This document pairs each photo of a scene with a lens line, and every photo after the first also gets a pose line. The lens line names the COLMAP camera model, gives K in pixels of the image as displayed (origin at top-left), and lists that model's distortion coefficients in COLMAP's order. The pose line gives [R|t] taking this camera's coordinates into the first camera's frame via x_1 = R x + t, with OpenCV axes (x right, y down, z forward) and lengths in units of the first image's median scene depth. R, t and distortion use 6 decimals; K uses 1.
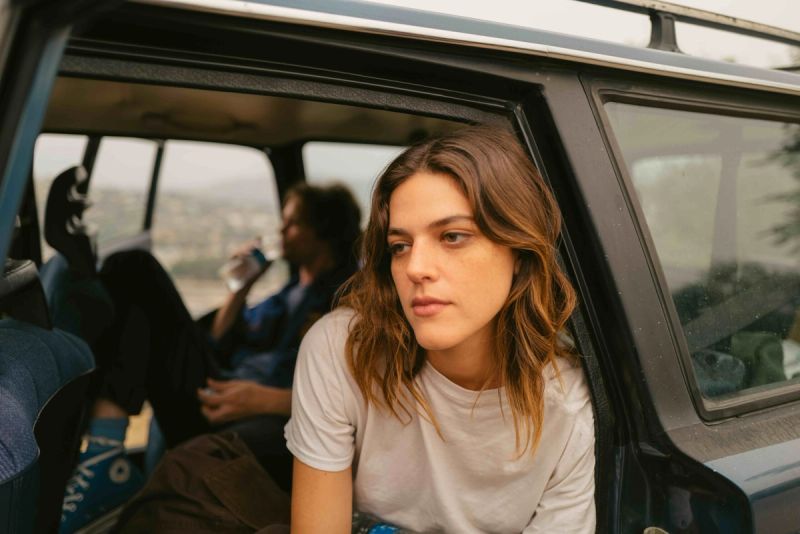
lens RADIAL K [[612.6, 0, 400.0], [0, 612.6, 267.0], [0, 0, 1]] dist [-0.011707, 0.007262]
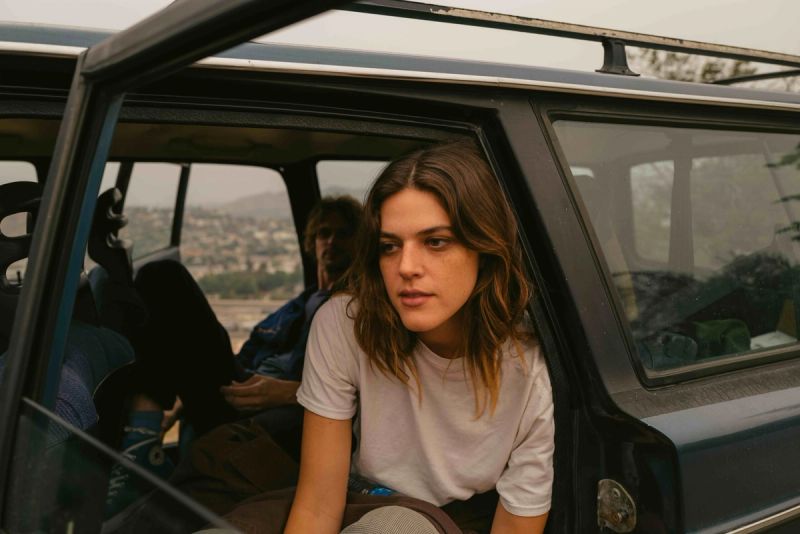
lens RADIAL K [[612.6, 0, 400.0], [0, 612.6, 267.0], [0, 0, 1]] dist [-0.011707, 0.007262]
pose [[0.998839, -0.028079, -0.039145, 0.064586], [0.027380, 0.999458, -0.018277, 0.024765], [0.039637, 0.017184, 0.999066, -0.170586]]
